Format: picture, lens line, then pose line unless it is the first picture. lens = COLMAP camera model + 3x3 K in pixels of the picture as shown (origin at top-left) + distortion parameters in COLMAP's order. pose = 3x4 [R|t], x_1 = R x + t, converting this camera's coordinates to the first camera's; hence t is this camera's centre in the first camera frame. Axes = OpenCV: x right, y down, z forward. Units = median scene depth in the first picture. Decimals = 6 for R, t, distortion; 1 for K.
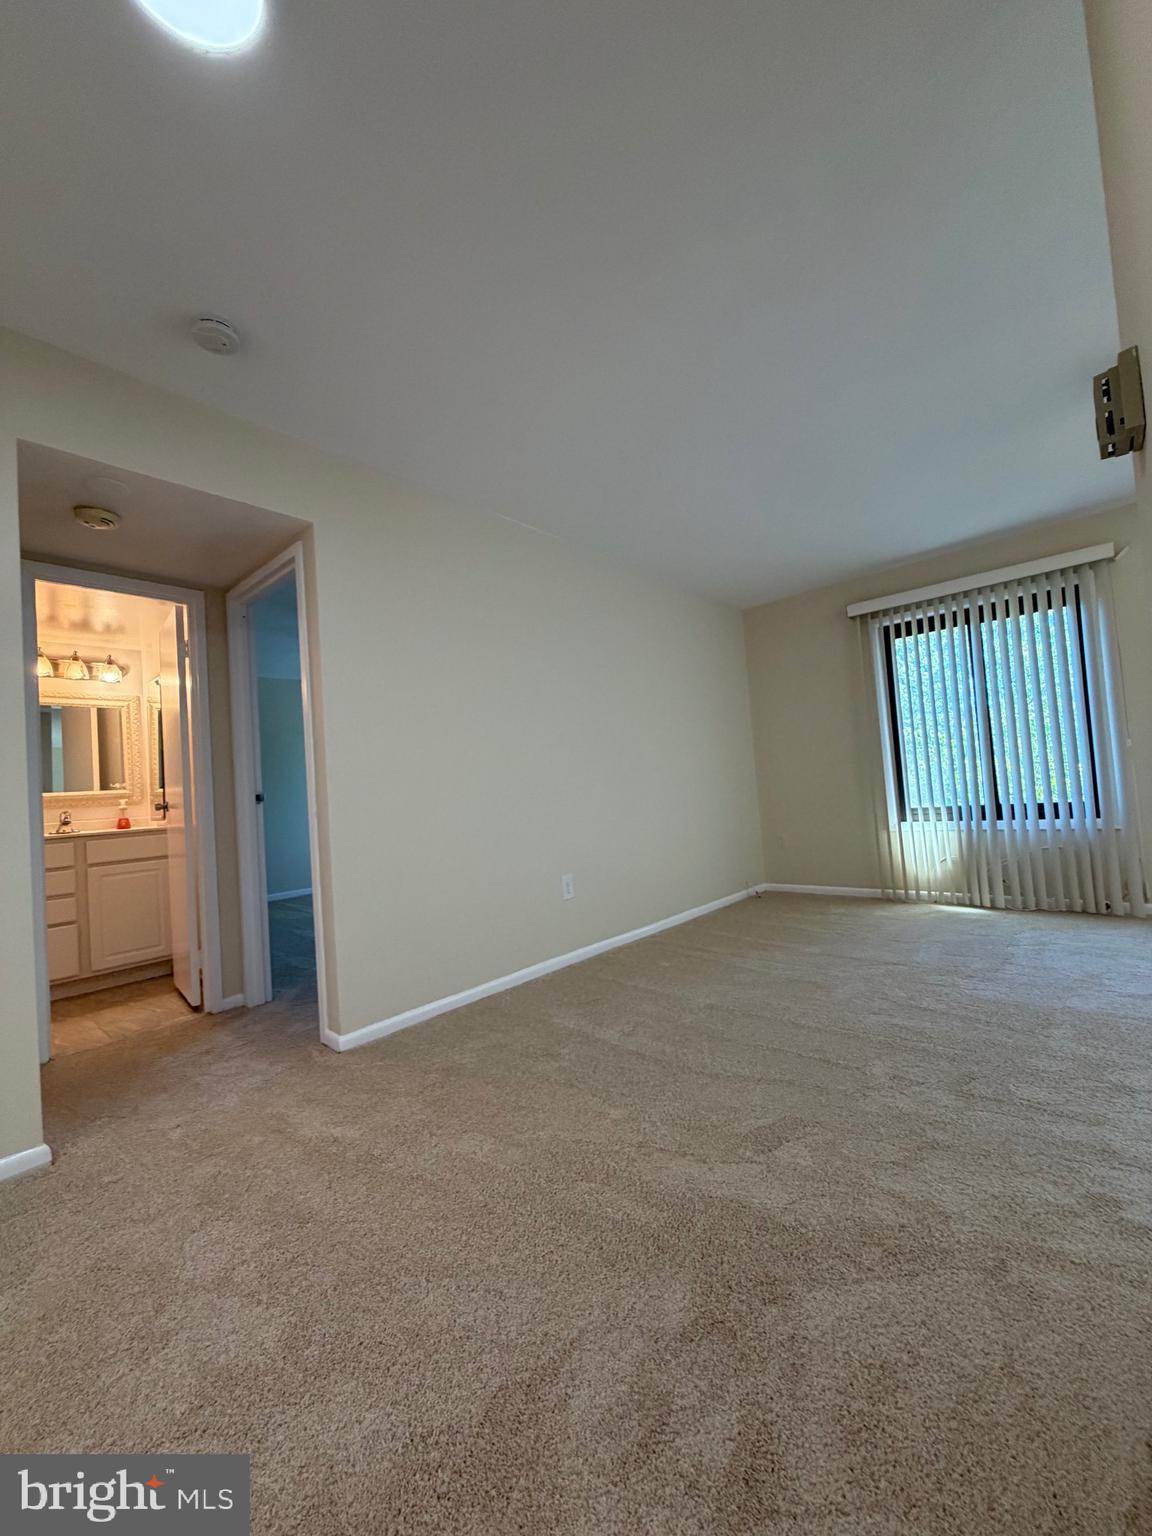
lens RADIAL K [[617.7, 0, 576.0], [0, 617.7, 768.0], [0, 0, 1]] dist [-0.007833, 0.000157]
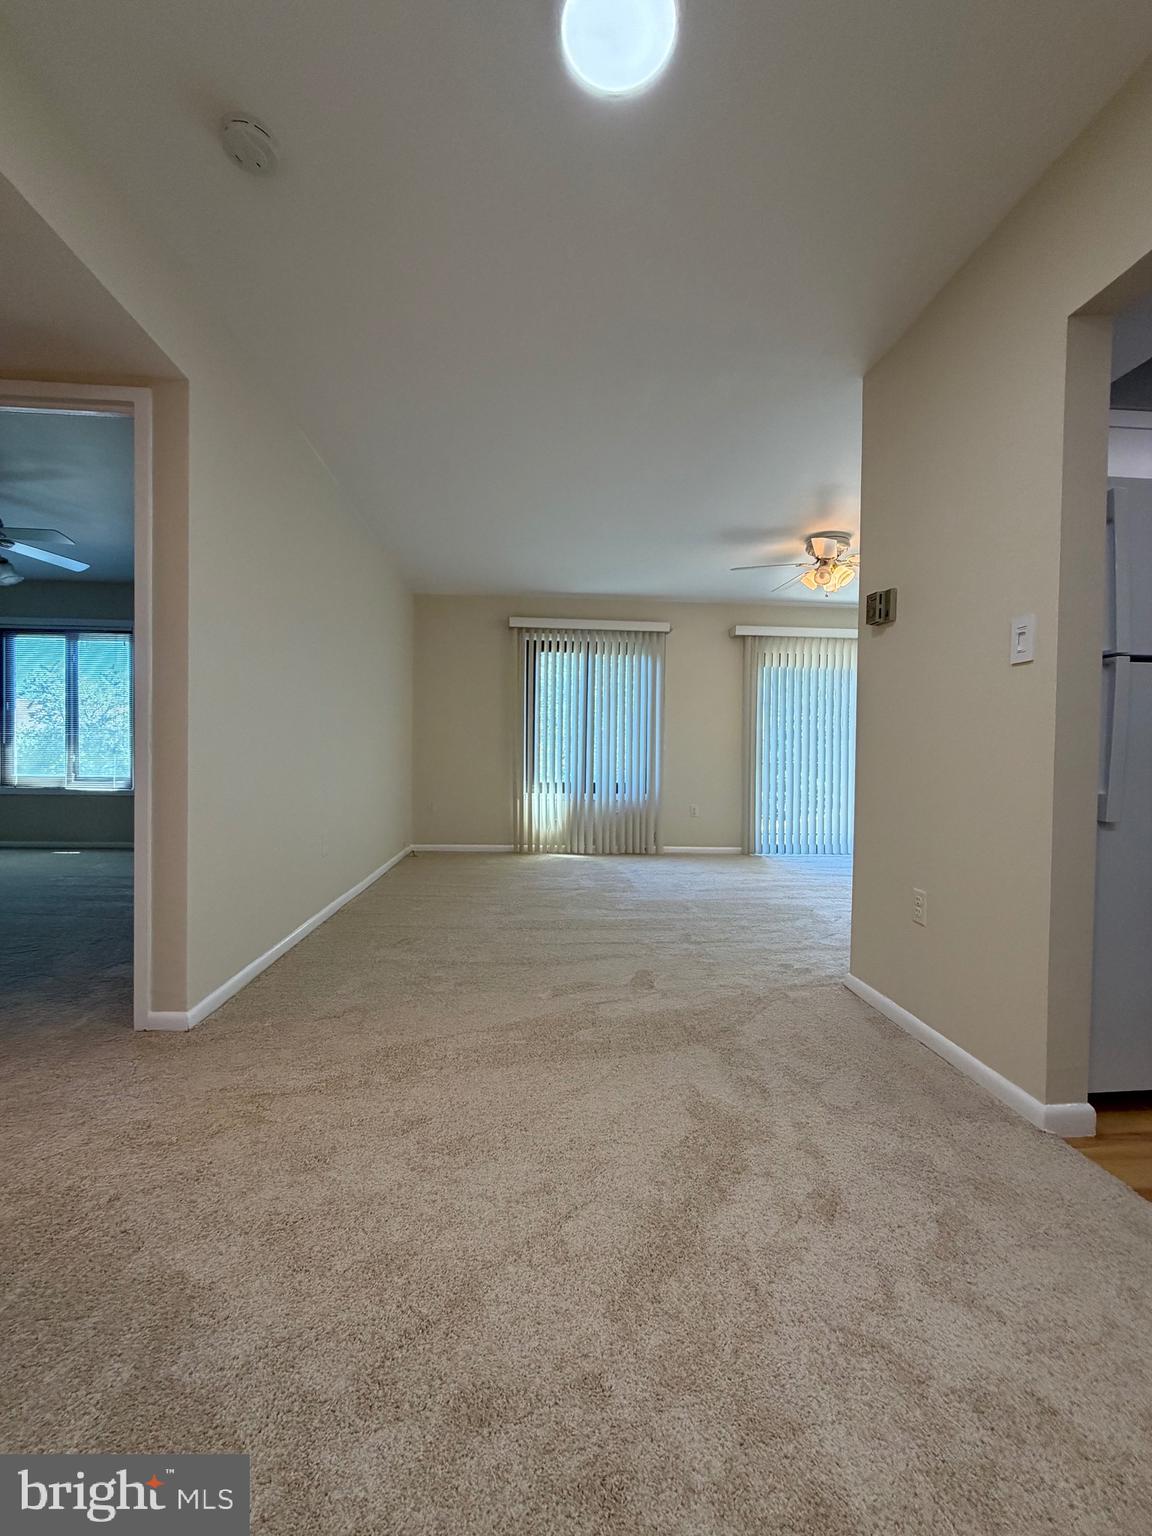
lens RADIAL K [[617.7, 0, 576.0], [0, 617.7, 768.0], [0, 0, 1]] dist [-0.007833, 0.000157]
pose [[0.682550, 0.067413, 0.727724, -0.413249], [-0.090593, 0.995861, -0.007282, 0.041782], [-0.725203, -0.060956, 0.685832, 0.042668]]
